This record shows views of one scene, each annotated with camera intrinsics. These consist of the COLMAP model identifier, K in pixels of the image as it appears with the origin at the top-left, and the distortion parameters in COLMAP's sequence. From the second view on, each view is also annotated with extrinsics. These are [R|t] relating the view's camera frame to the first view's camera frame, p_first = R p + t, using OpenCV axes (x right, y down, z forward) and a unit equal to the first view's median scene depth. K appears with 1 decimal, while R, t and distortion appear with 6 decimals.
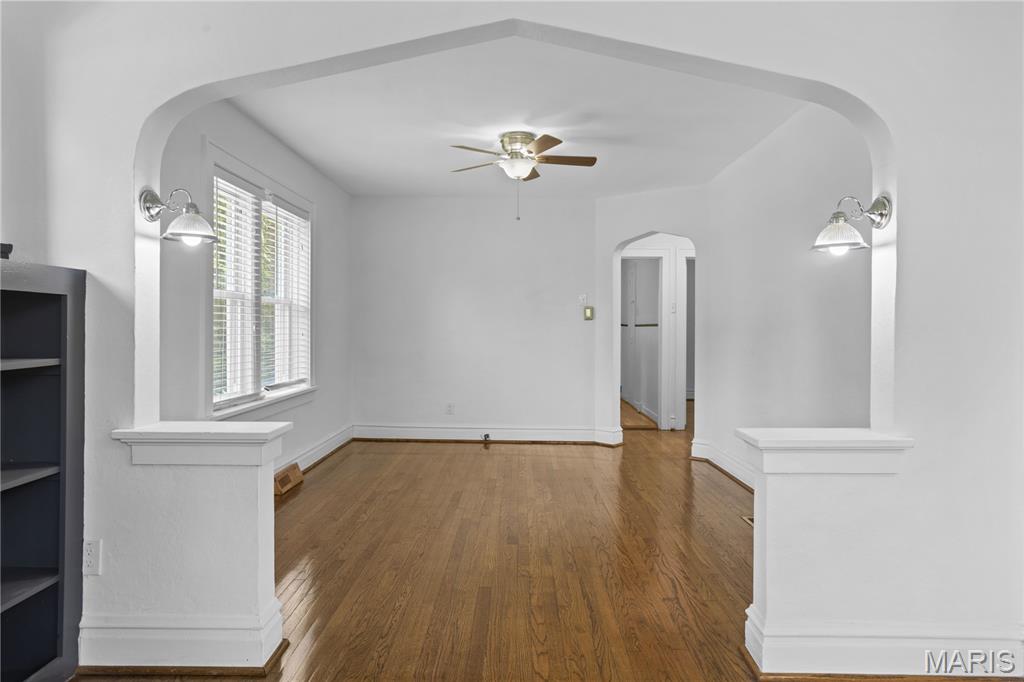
lens RADIAL K [[650.0, 0, 515.3], [0, 650.0, 336.6], [0, 0, 1]] dist [-0.010783, 0.004761]
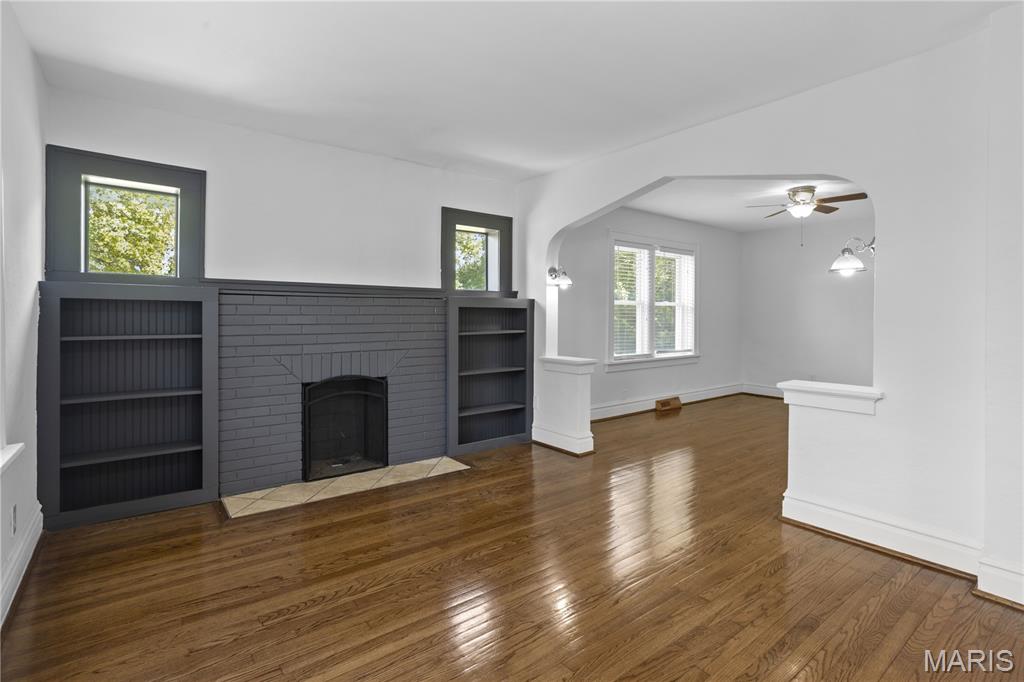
lens RADIAL K [[492.7, 0, 504.2], [0, 492.7, 333.9], [0, 0, 1]] dist [-0.026009, 0.013234]
pose [[0.615252, 0.025291, -0.787925, 0.604367], [-0.010776, 0.999662, 0.023673, -0.000629], [0.788257, -0.006075, 0.615316, -0.266635]]
